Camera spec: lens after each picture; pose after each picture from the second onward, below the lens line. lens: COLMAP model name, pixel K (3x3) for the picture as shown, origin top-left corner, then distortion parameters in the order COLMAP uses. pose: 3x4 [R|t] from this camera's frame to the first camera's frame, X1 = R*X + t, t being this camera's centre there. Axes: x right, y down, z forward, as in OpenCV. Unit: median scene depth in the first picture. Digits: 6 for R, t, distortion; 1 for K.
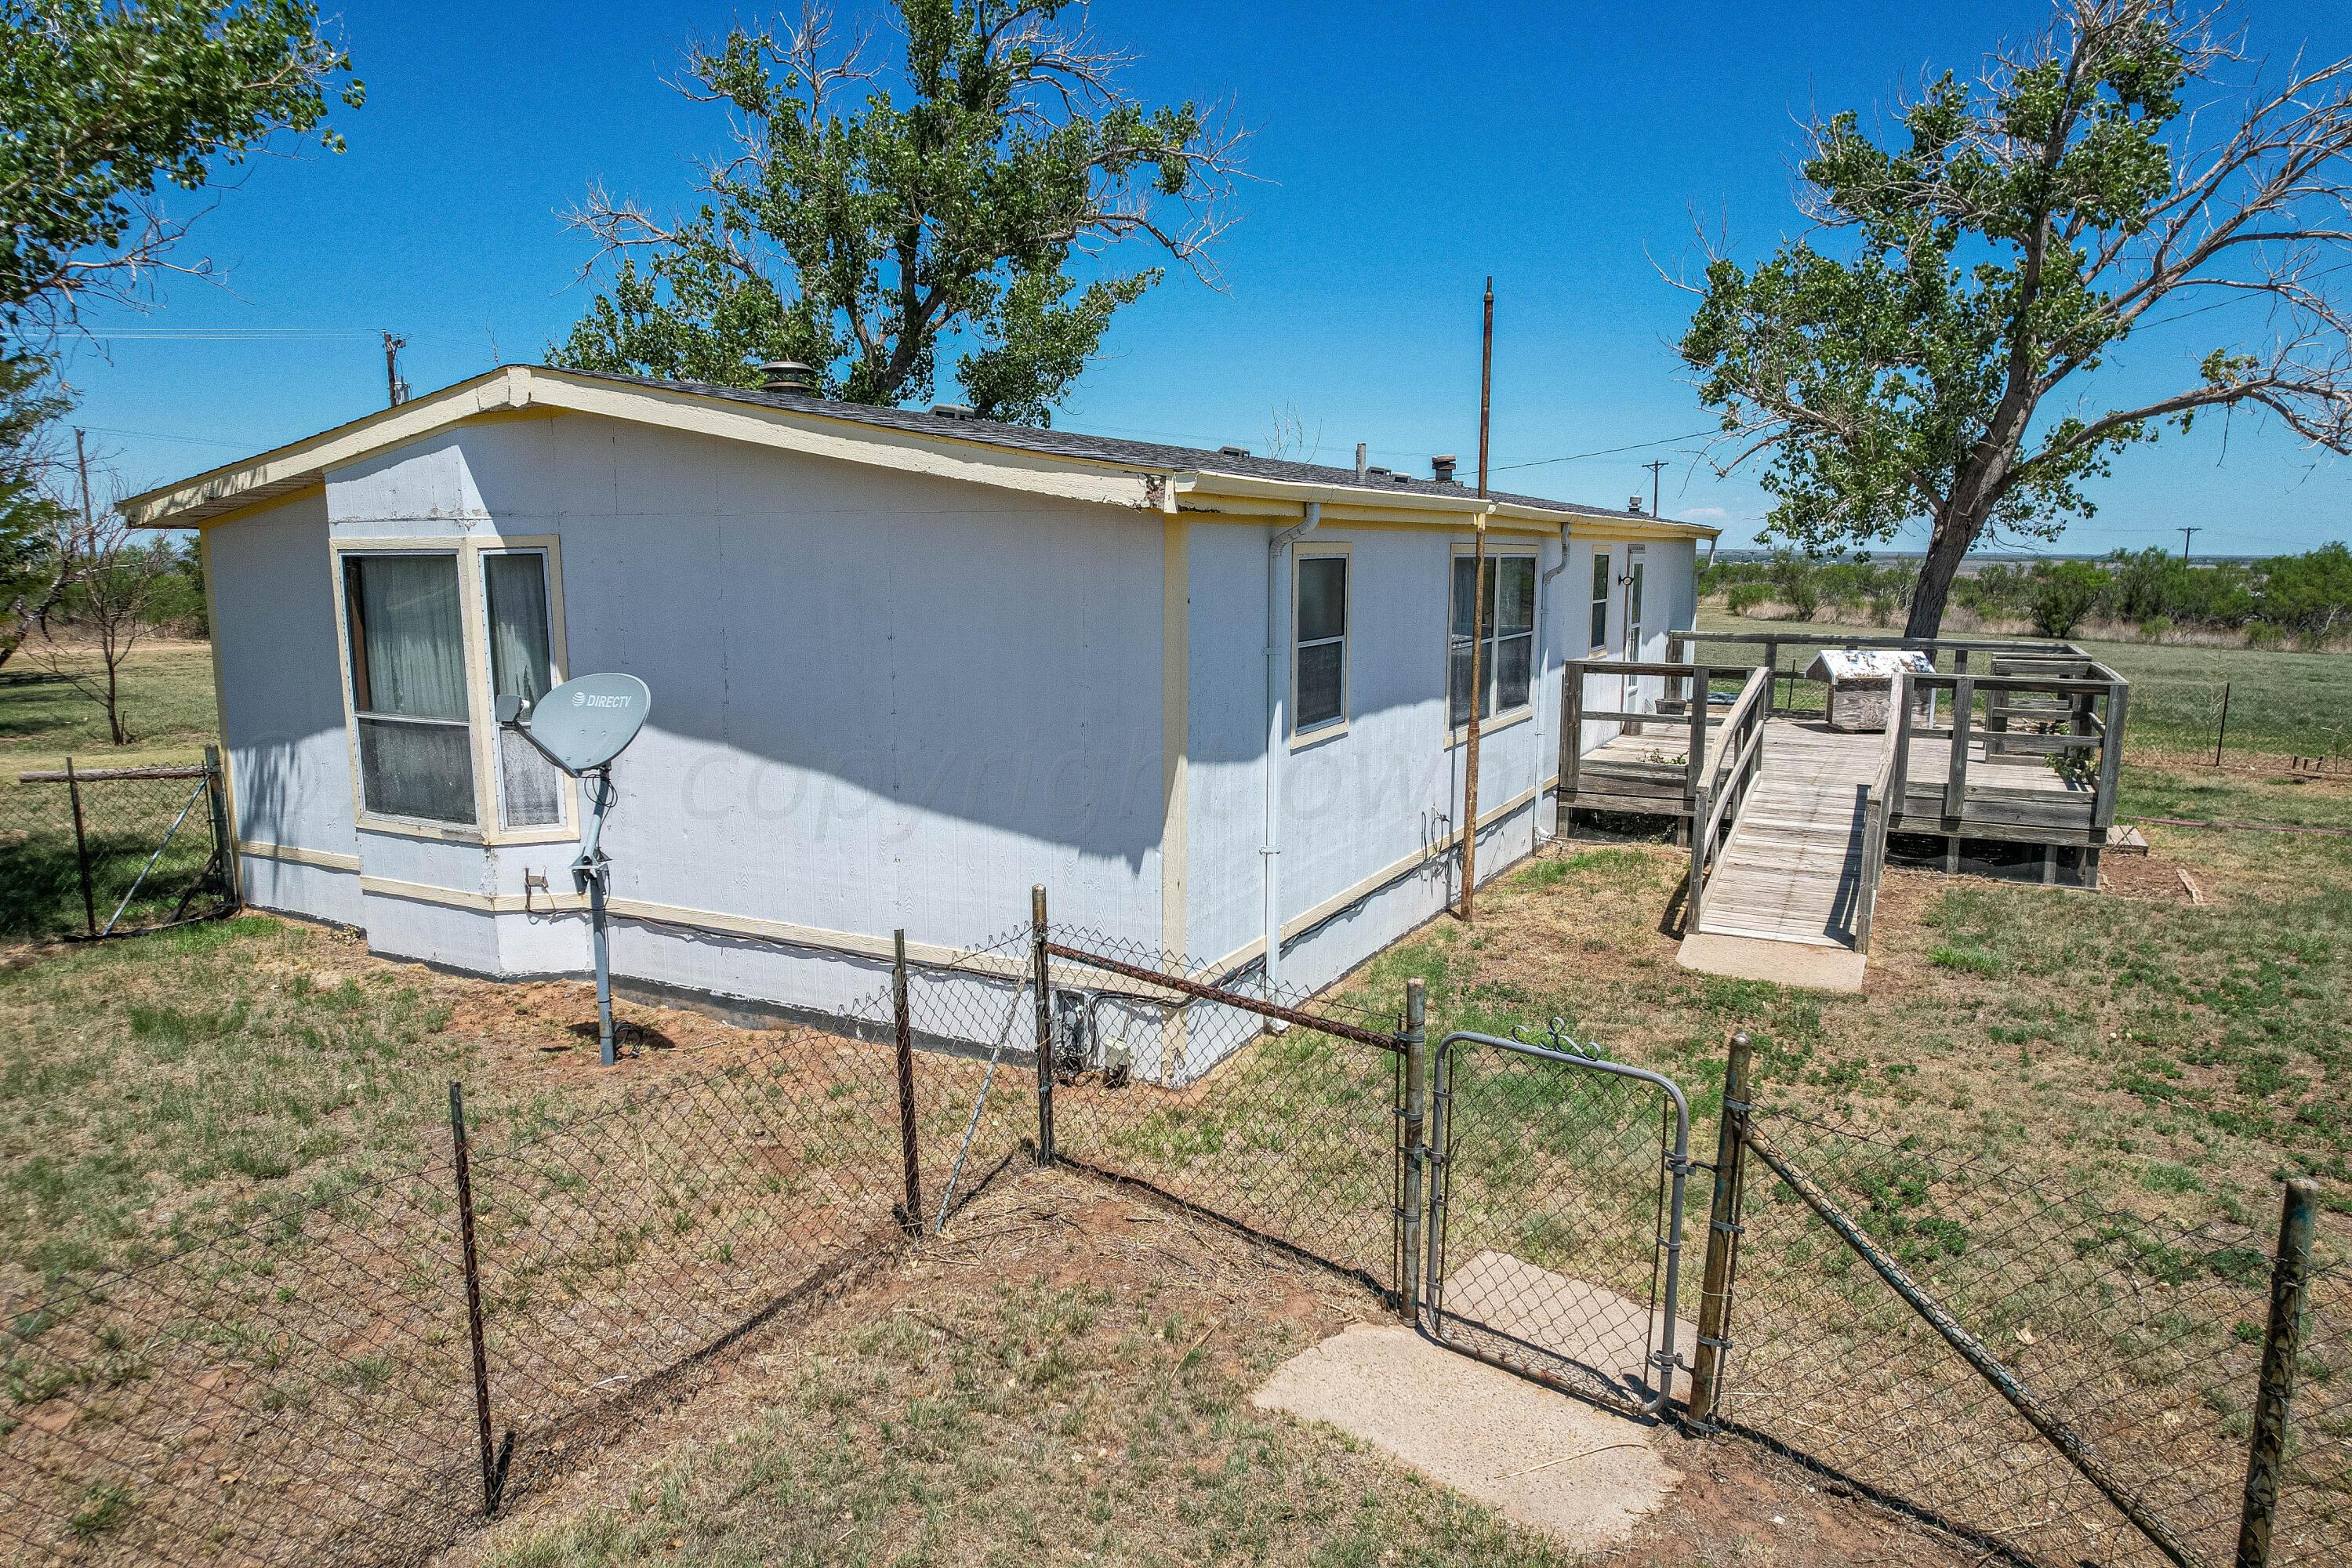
lens RADIAL K [[1524.6, 0, 1149.1], [0, 1524.6, 780.4], [0, 0, 1]] dist [-0.075201, 0.065607]
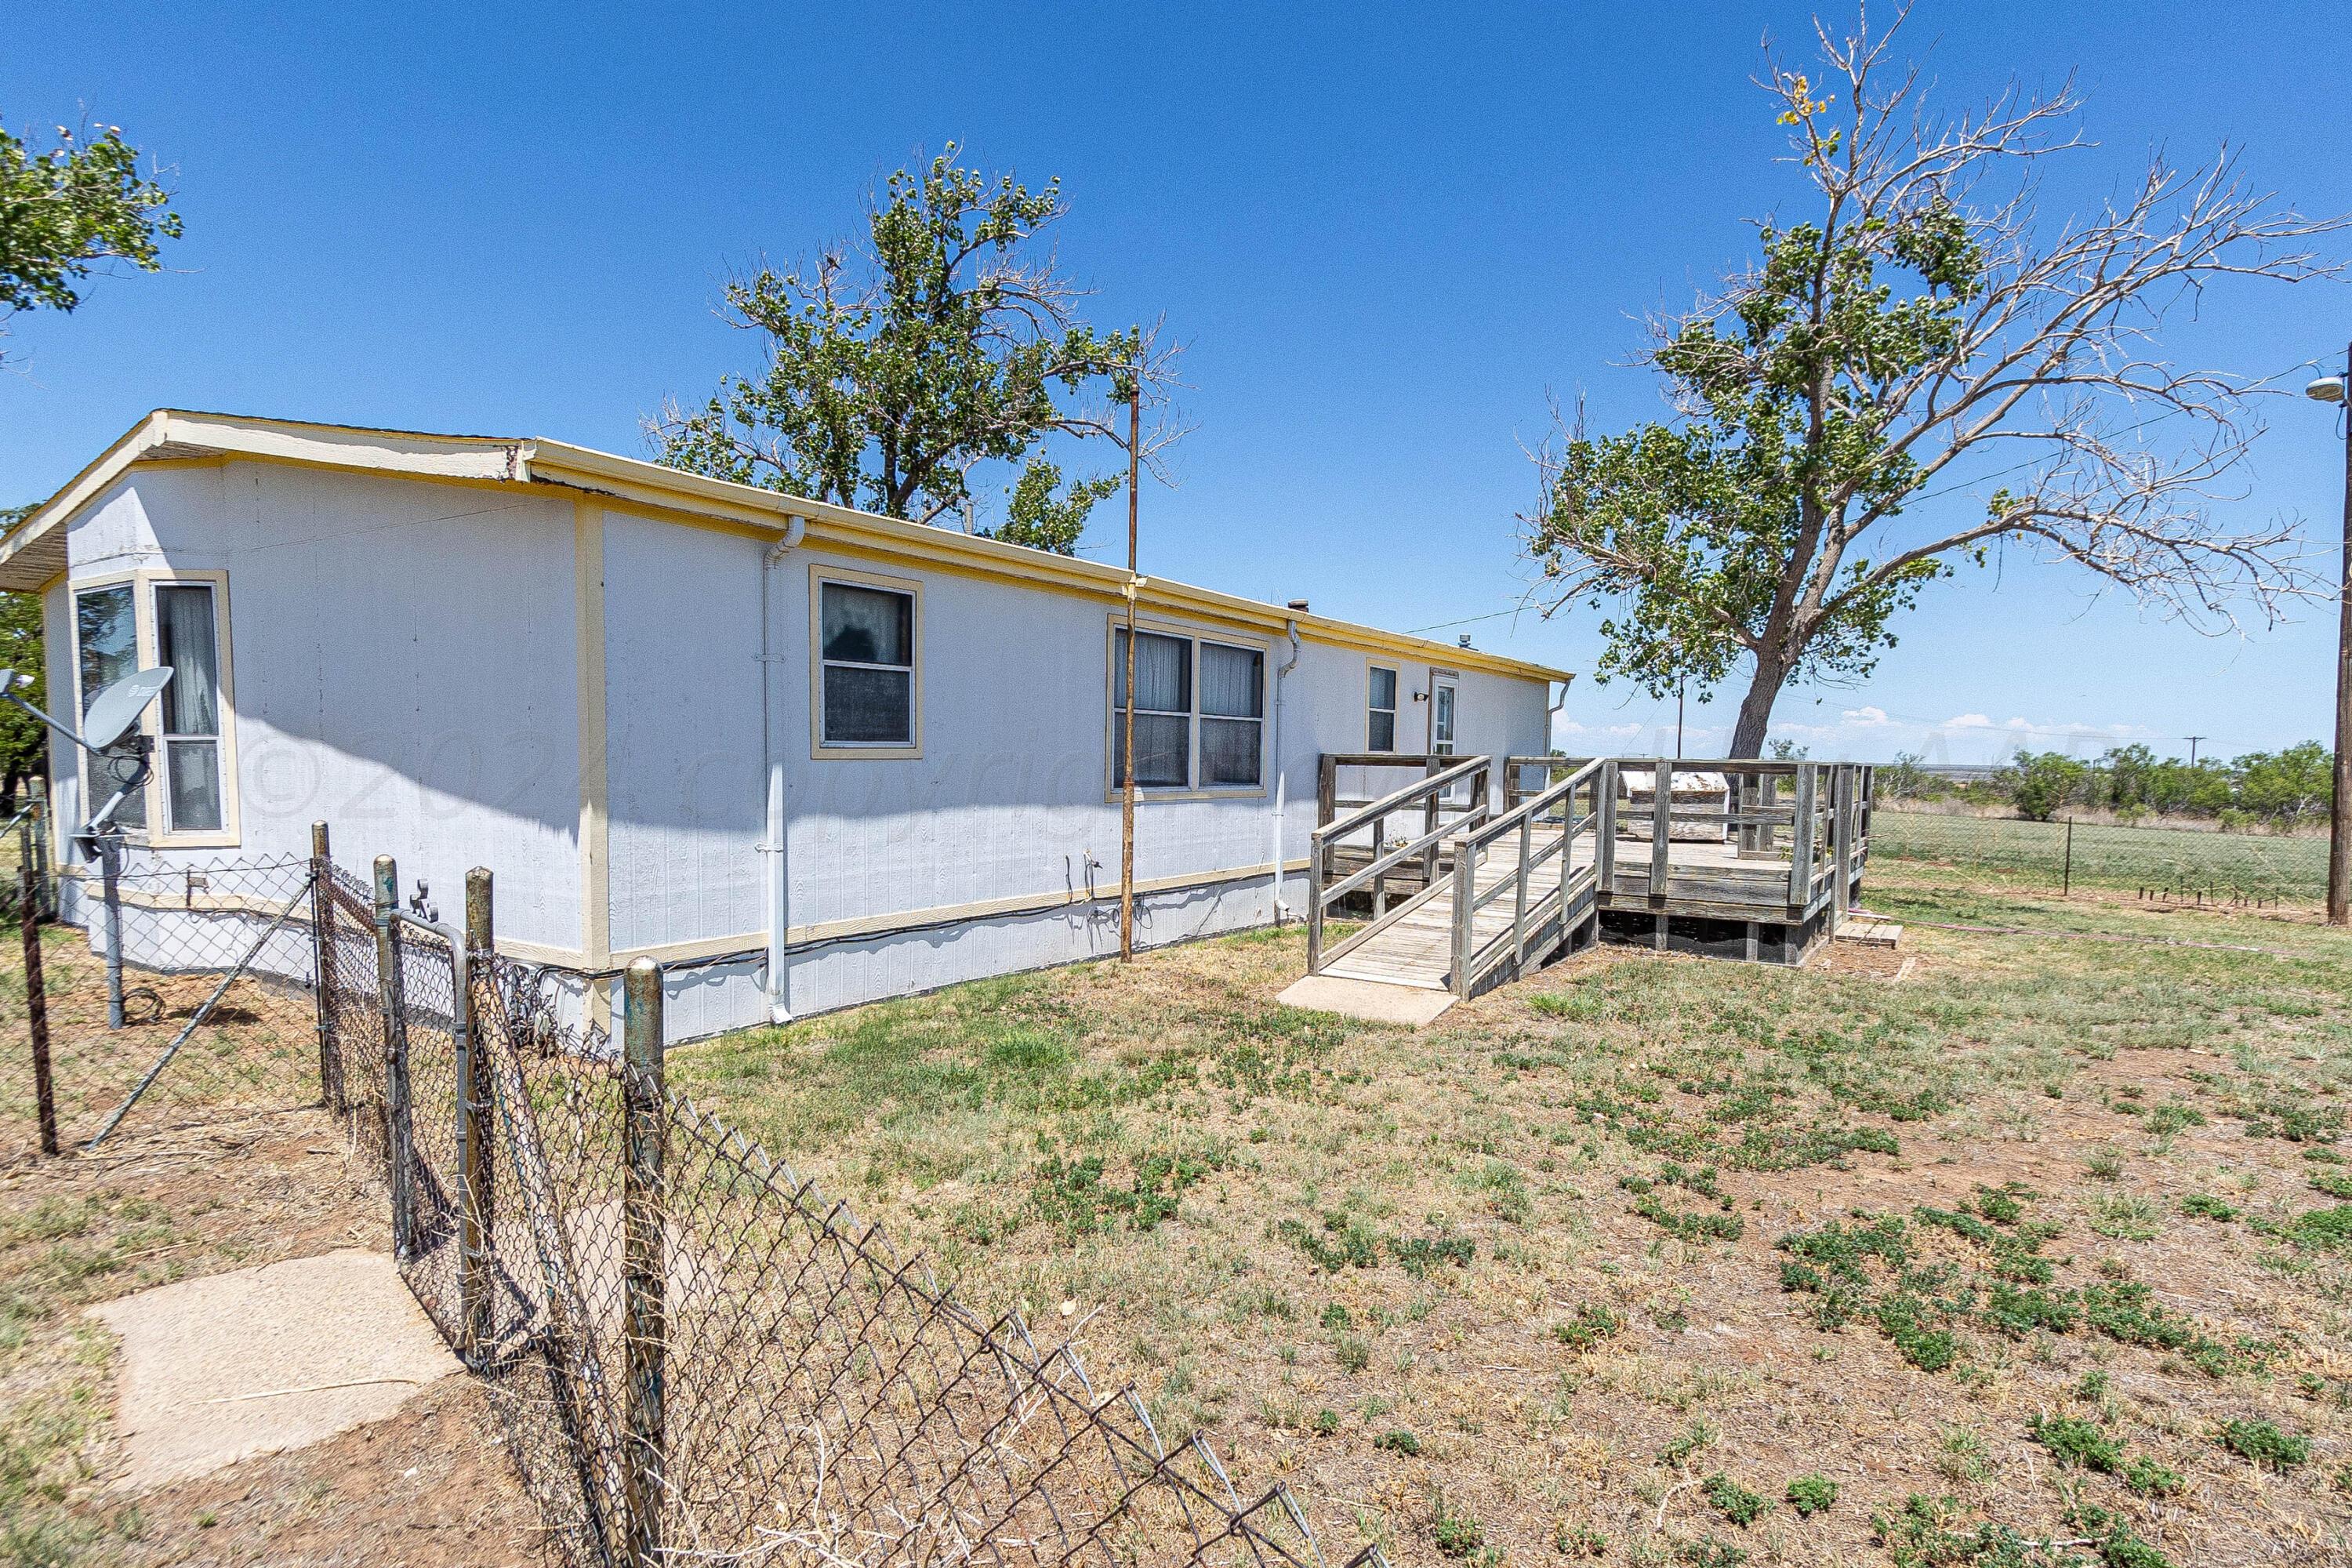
lens RADIAL K [[1225.6, 0, 1213.7], [0, 1225.6, 843.5], [0, 0, 1]] dist [0.009665, -0.000328]
pose [[0.995805, 0.019377, -0.089431, 0.306802], [-0.027015, 0.996014, -0.085004, 0.070522], [0.087427, 0.087063, 0.992359, 0.123416]]
